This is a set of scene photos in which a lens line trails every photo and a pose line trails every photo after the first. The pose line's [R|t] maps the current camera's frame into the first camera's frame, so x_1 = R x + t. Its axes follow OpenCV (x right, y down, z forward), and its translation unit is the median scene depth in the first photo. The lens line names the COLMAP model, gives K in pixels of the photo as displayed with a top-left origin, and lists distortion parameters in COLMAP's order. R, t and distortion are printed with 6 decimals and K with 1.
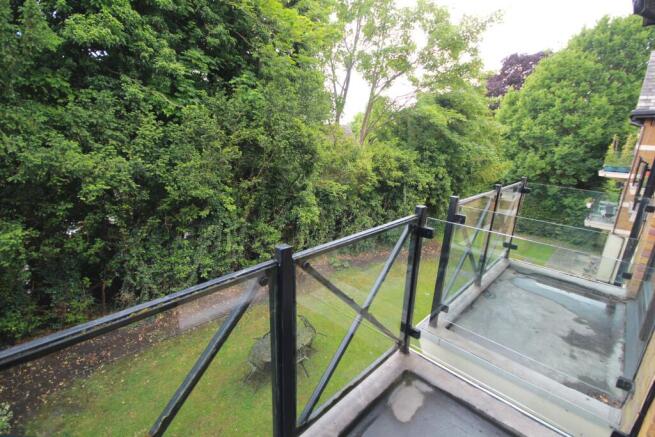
lens RADIAL K [[302.6, 0, 327.0], [0, 302.6, 217.7], [0, 0, 1]] dist [-0.002233, -0.004080]
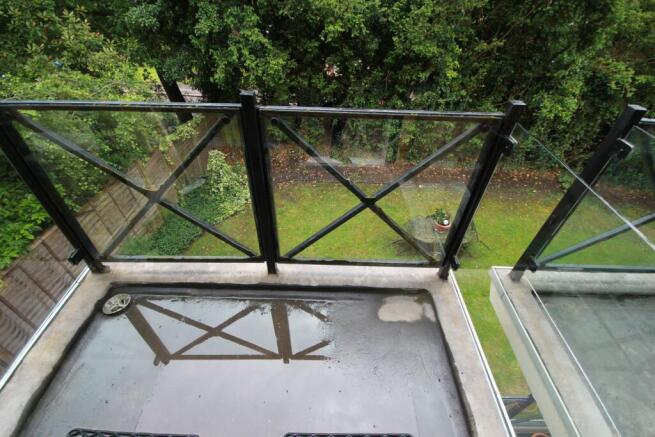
lens RADIAL K [[302.6, 0, 326.8], [0, 302.6, 220.1], [0, 0, 1]] dist [-0.002233, -0.004080]
pose [[0.693368, 0.462531, -0.552544, 0.122276], [-0.198820, 0.859835, 0.470271, -0.010251], [0.692612, -0.216214, 0.688143, 0.058345]]
